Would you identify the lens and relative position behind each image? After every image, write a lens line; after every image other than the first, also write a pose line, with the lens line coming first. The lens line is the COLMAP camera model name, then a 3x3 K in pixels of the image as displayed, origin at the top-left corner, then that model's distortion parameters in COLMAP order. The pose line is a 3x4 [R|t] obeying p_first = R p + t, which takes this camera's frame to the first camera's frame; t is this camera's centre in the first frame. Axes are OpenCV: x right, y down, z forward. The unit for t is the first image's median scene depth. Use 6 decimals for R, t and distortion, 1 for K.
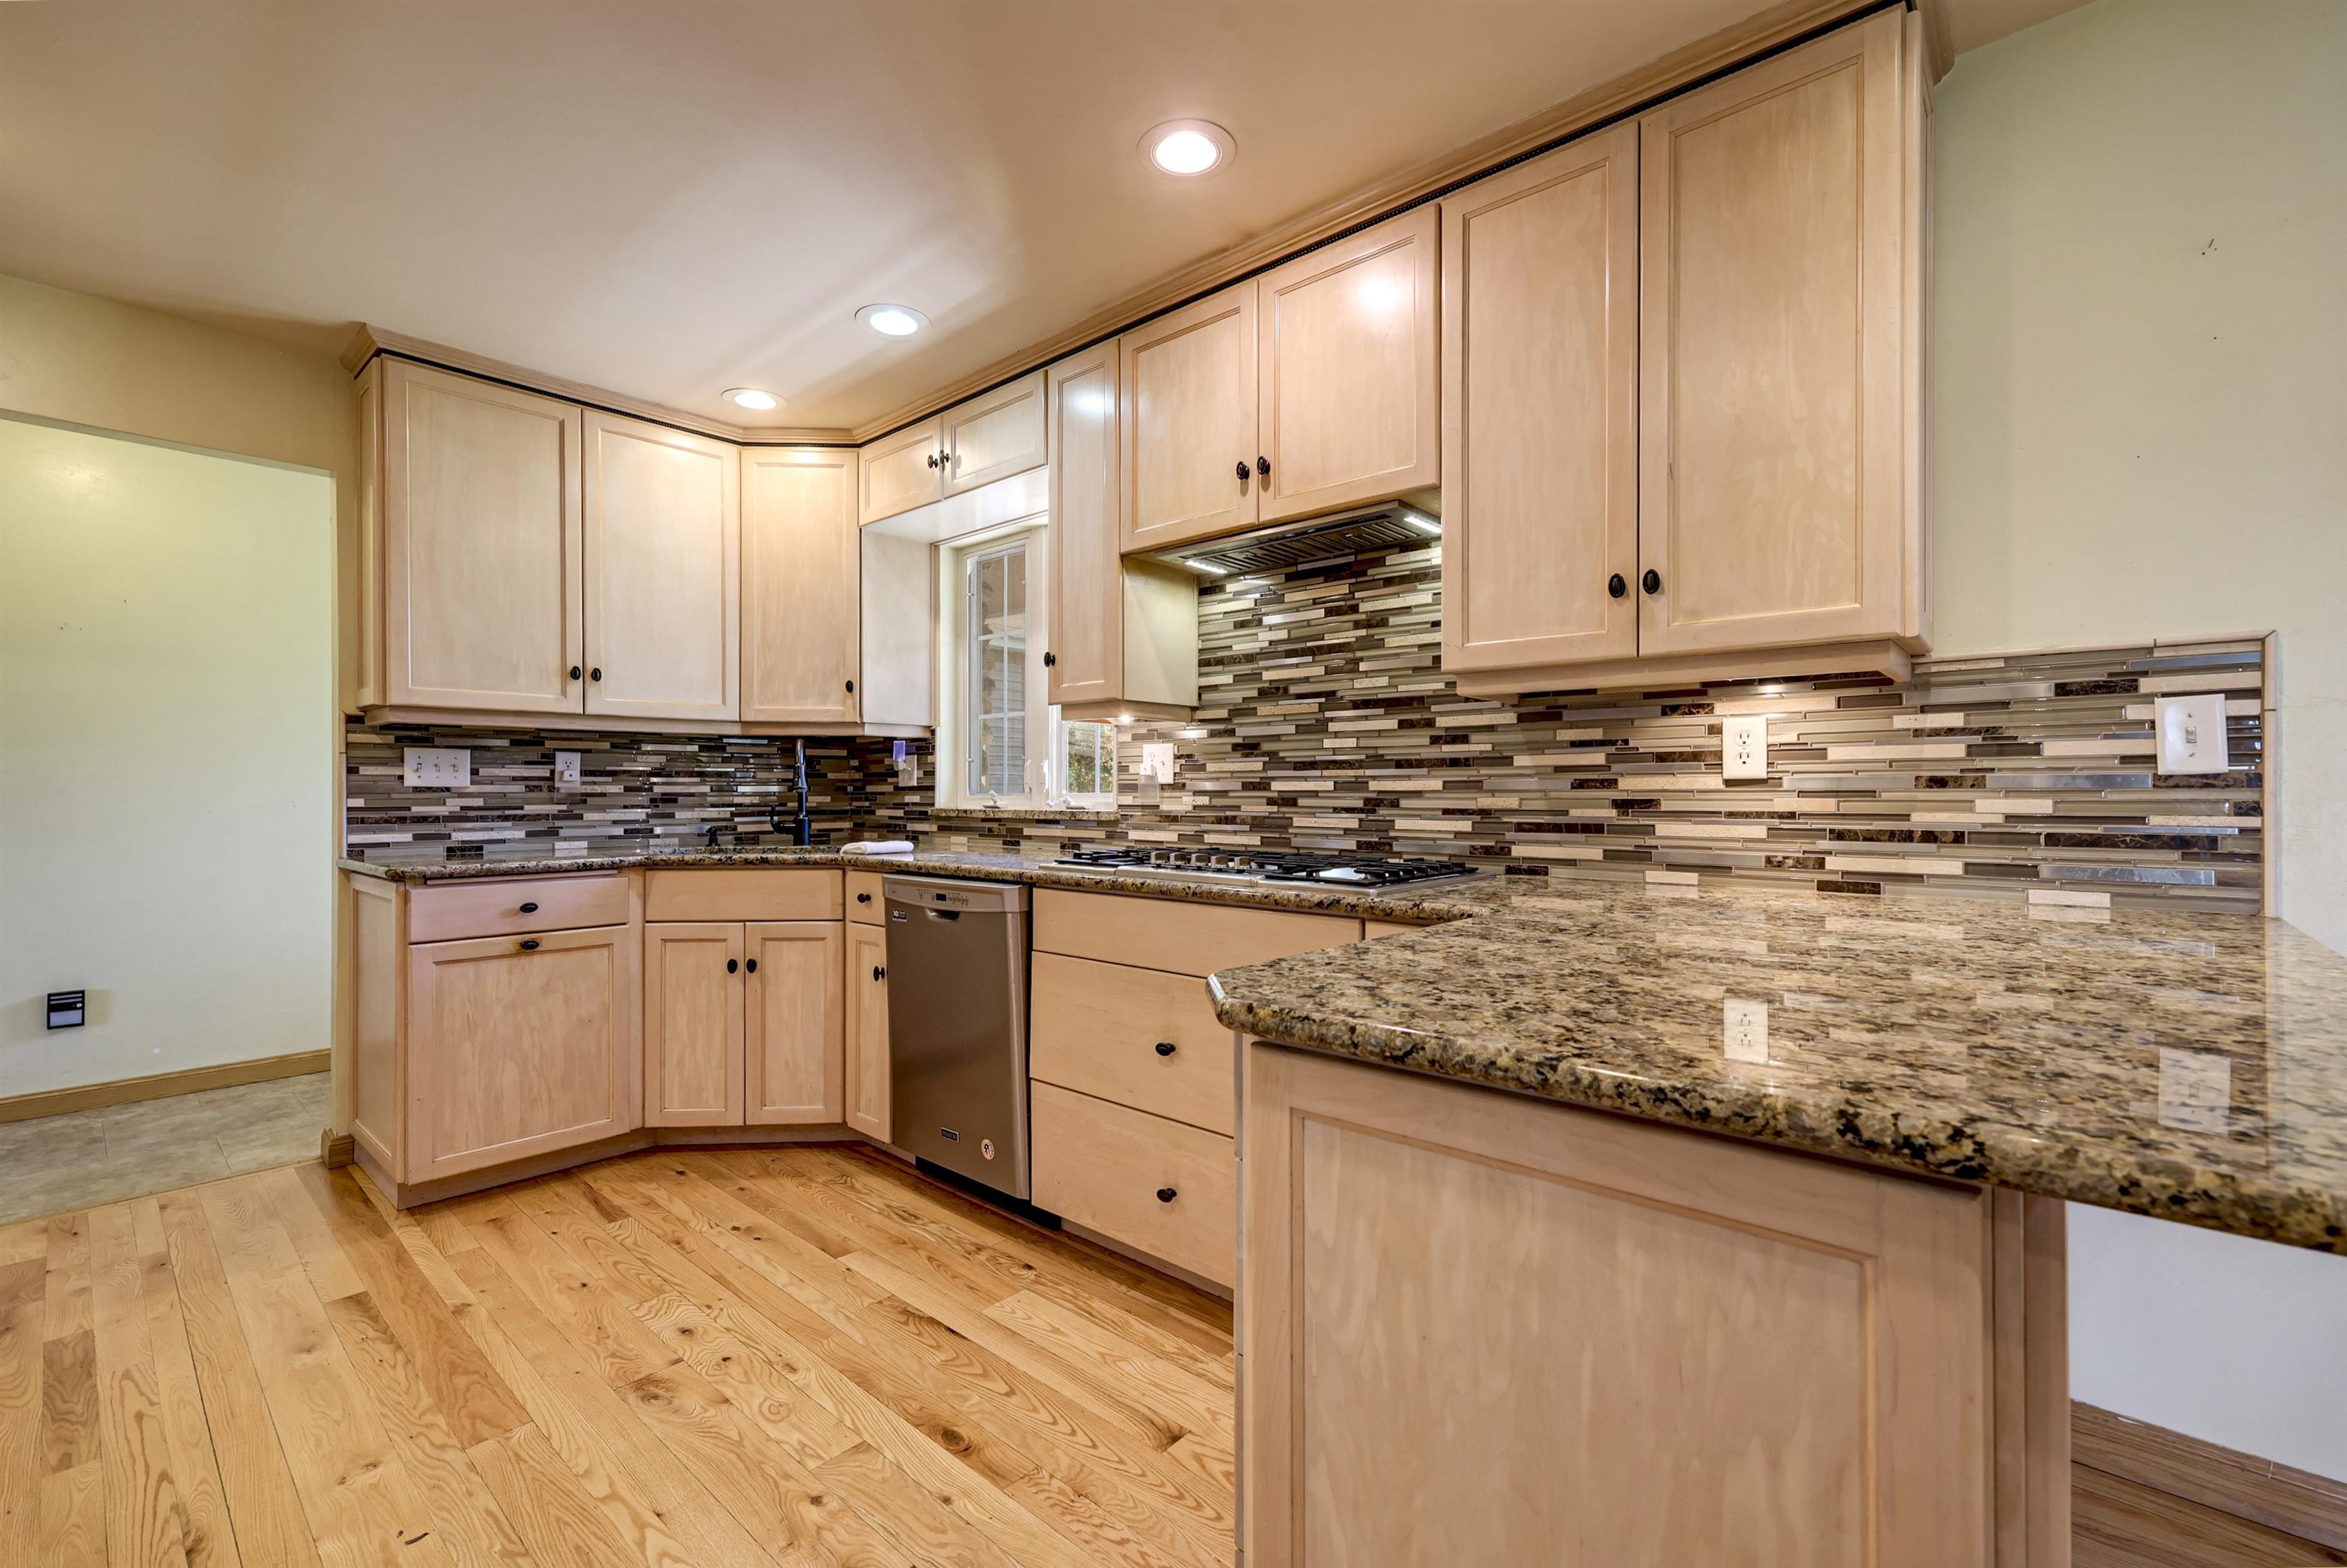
lens RADIAL K [[1007.1, 0, 1168.0], [0, 1007.1, 791.2], [0, 0, 1]] dist [0.001359, -0.000174]
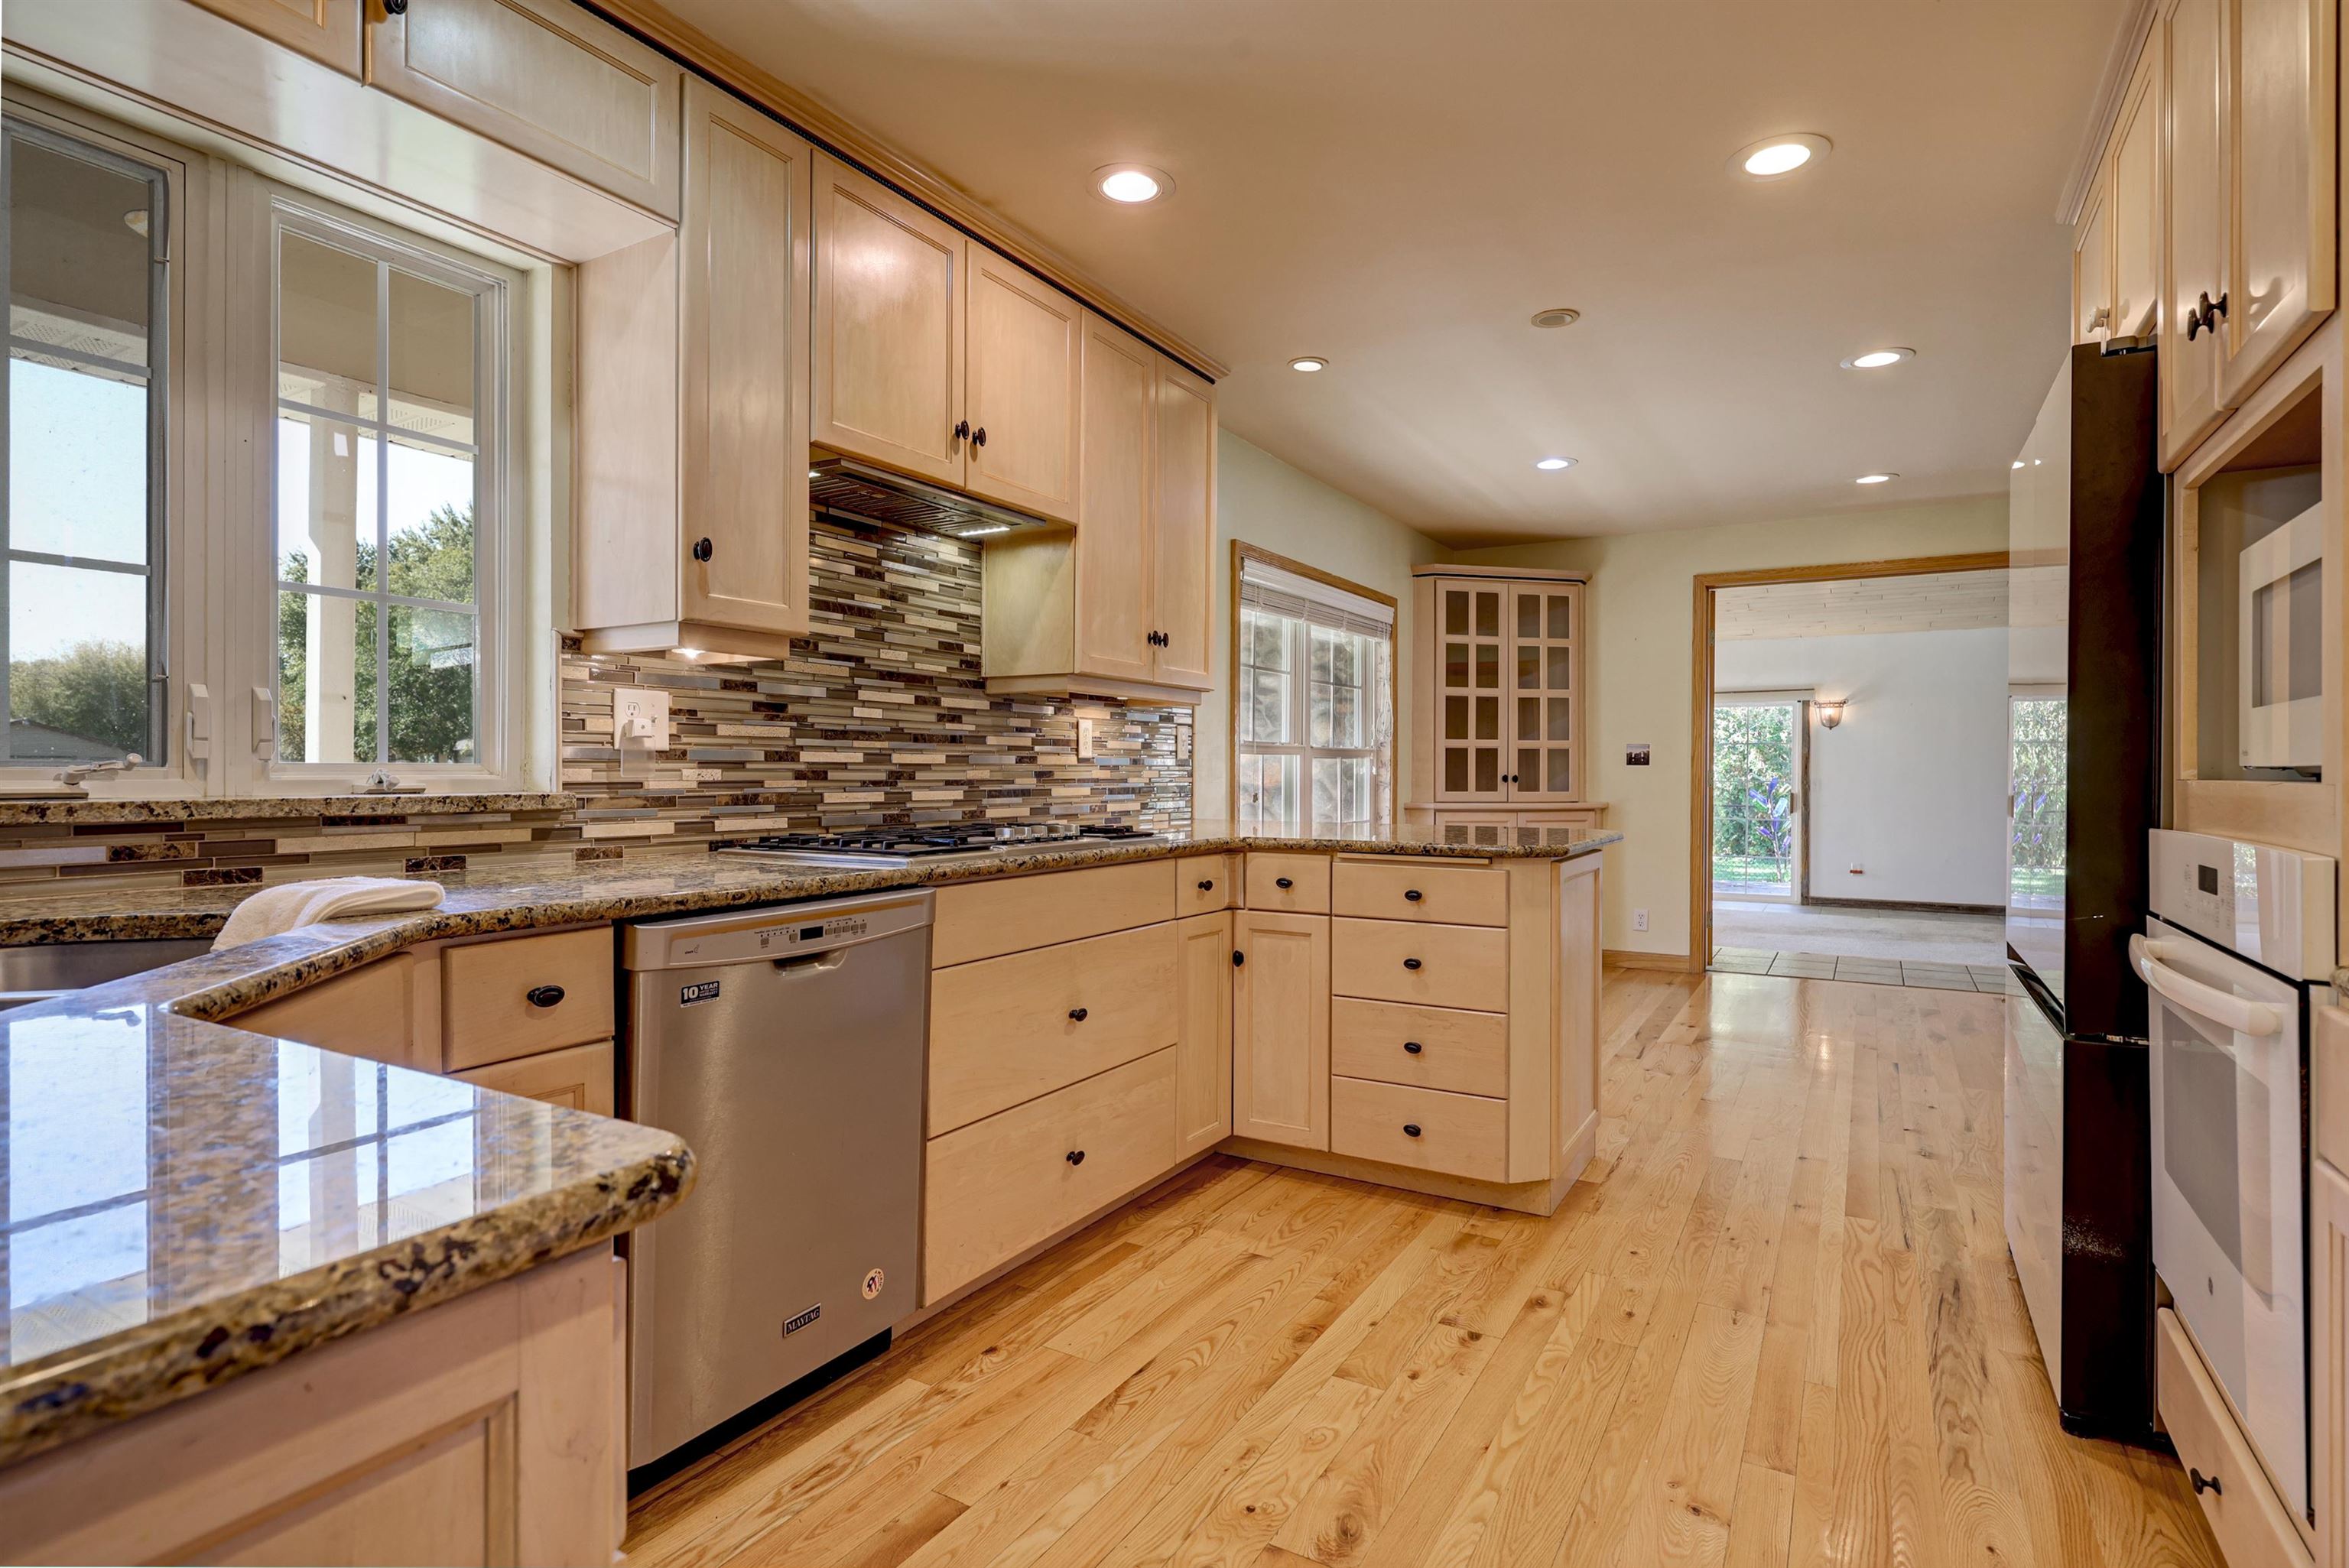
lens RADIAL K [[1209.2, 0, 1181.0], [0, 1209.2, 773.2], [0, 0, 1]] dist [0.007462, 0.000551]
pose [[-0.214256, -0.004379, 0.976768, -1.059767], [-0.007131, 0.999970, 0.002919, 0.003896], [-0.976752, -0.006340, -0.214281, 1.003540]]
